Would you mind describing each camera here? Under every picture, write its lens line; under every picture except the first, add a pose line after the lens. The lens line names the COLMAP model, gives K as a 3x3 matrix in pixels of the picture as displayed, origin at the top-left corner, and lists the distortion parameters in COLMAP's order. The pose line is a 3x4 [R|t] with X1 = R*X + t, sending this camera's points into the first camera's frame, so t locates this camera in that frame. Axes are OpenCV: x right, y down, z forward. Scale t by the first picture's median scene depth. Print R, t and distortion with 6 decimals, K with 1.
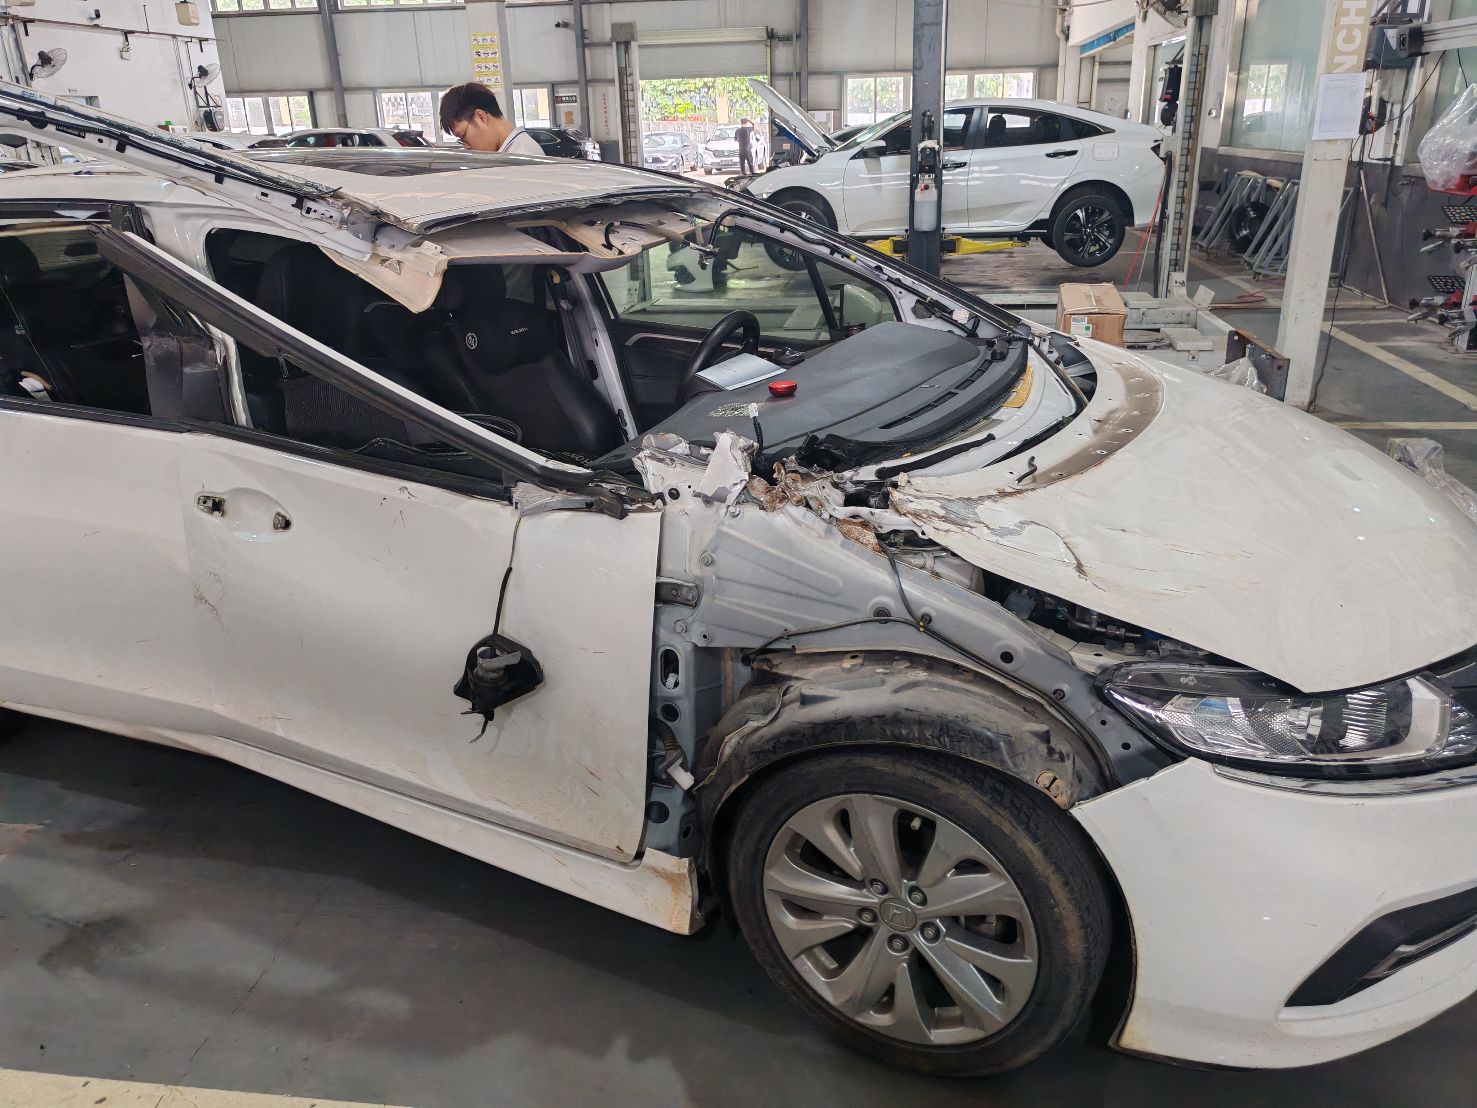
lens RADIAL K [[1136.8, 0, 732.7], [0, 1136.8, 552.3], [0, 0, 1]] dist [0.011781, -0.004261]
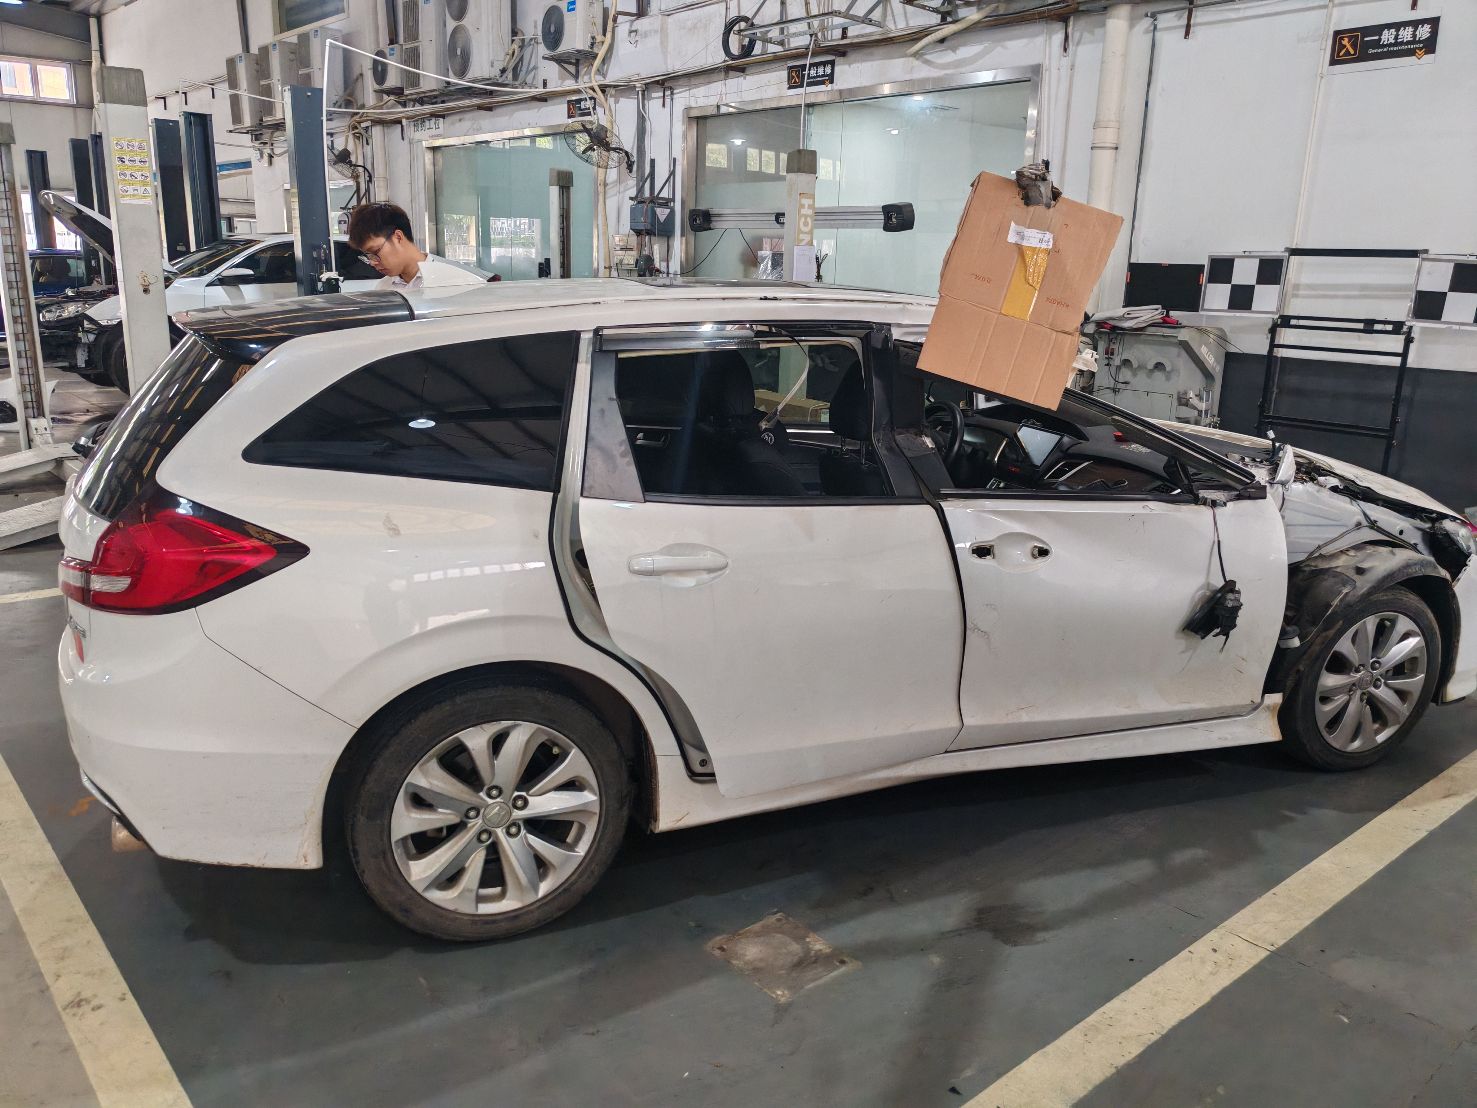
lens RADIAL K [[1156.0, 0, 738.4], [0, 1156.0, 545.7], [0, 0, 1]] dist [0.018294, 0.002210]
pose [[0.659781, -0.133361, 0.739529, -1.662472], [0.219479, 0.975414, -0.019913, -0.085523], [-0.718692, 0.175449, 0.672830, 0.328484]]
